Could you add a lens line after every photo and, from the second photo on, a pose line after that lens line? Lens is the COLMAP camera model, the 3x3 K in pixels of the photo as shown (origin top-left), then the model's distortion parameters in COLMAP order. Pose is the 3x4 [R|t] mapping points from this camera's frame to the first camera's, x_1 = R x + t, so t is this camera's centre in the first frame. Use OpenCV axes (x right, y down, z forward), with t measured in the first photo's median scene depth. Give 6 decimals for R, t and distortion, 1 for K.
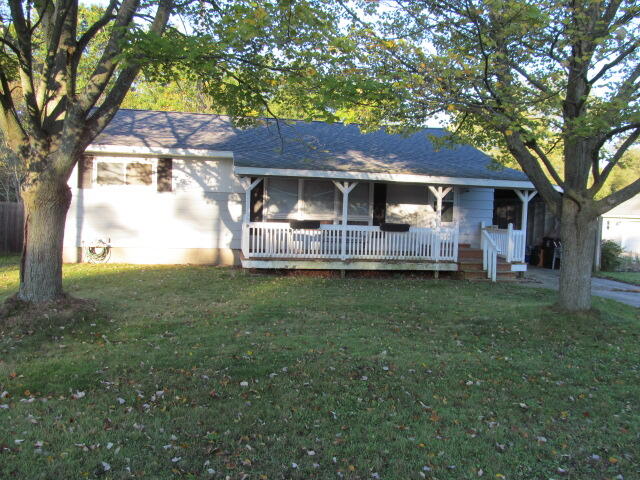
lens RADIAL K [[544.7, 0, 320.0], [0, 544.7, 240.0], [0, 0, 1]] dist [-0.034619, 0.005103]
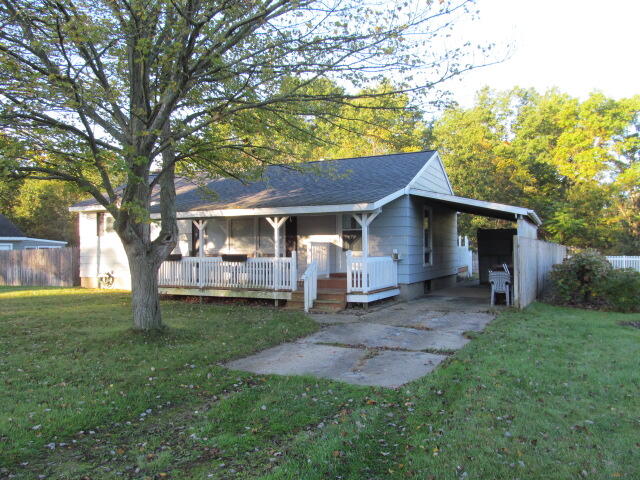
lens RADIAL K [[544.7, 0, 320.0], [0, 544.7, 240.0], [0, 0, 1]] dist [-0.034619, 0.005103]
pose [[0.785554, -0.047477, -0.616969, 0.906510], [0.002118, 0.997253, -0.074044, 0.021159], [0.618789, 0.056858, 0.783497, 0.240739]]
